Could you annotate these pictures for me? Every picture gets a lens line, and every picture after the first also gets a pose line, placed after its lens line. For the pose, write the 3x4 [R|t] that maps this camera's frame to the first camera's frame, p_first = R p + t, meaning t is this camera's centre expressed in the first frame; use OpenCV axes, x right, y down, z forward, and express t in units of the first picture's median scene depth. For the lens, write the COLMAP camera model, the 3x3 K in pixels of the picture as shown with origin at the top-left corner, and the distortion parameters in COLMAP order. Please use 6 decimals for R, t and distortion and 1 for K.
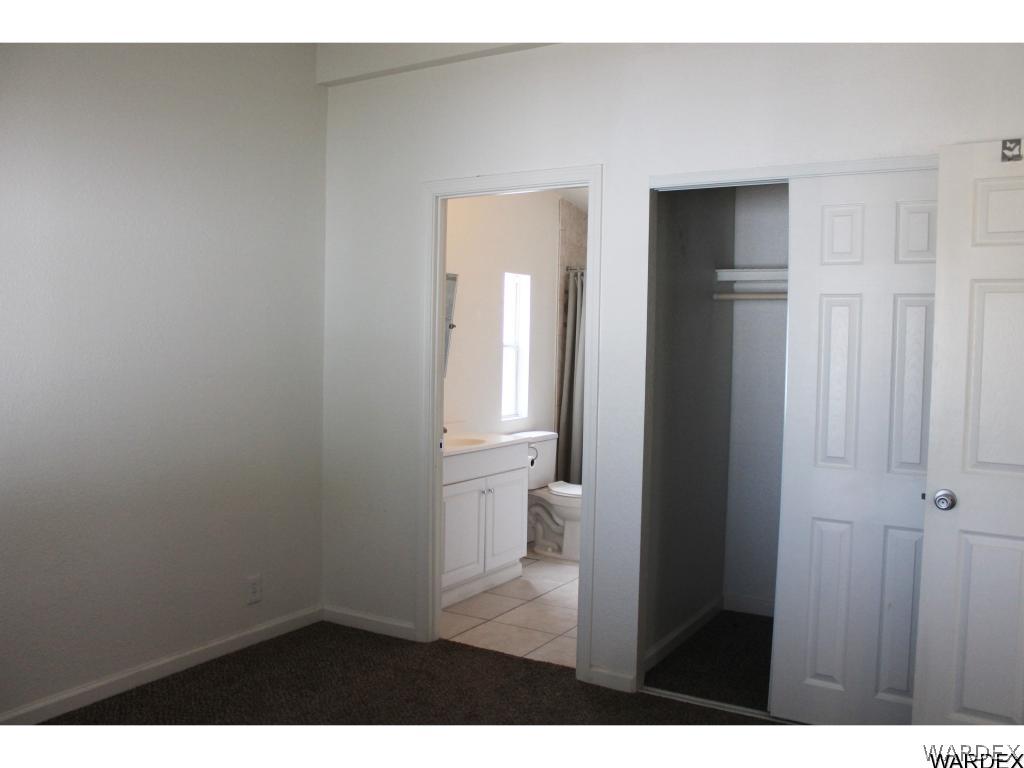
lens RADIAL K [[888.2, 0, 512.0], [0, 888.2, 384.0], [0, 0, 1]] dist [-0.002667, 0.008722]
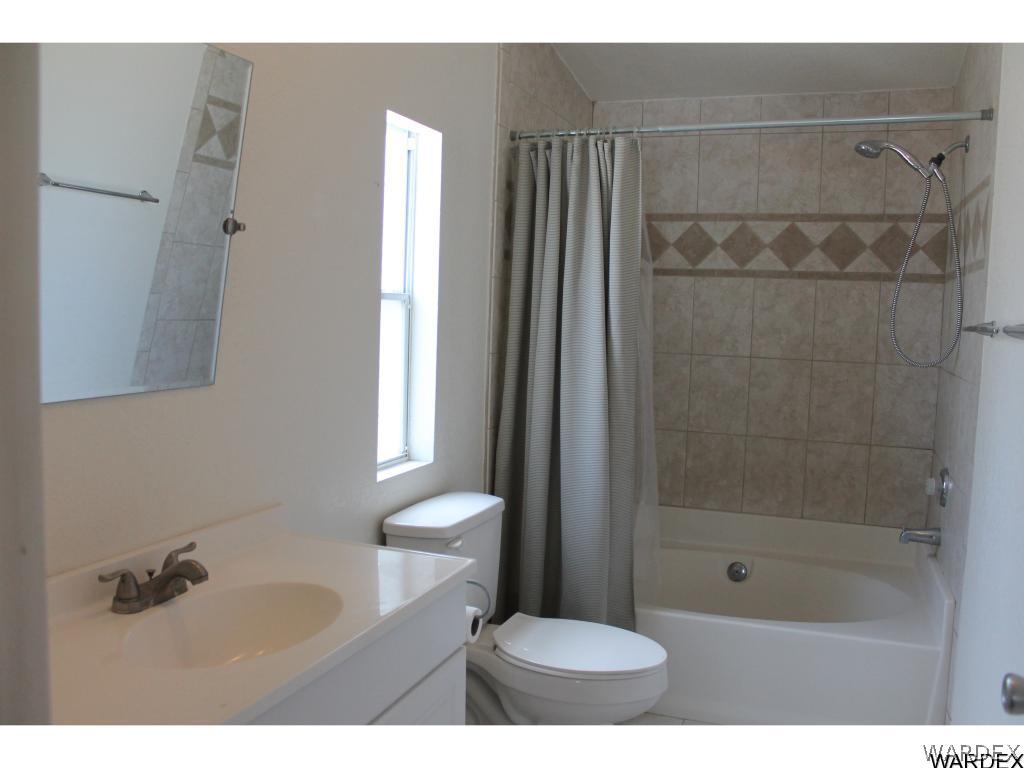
lens RADIAL K [[874.6, 0, 512.0], [0, 874.6, 384.0], [0, 0, 1]] dist [-0.197223, -0.000134]
pose [[0.983509, -0.003257, 0.180828, -0.020995], [-0.004989, 0.998969, 0.045129, -0.019737], [-0.180789, -0.045287, 0.982479, 0.553042]]
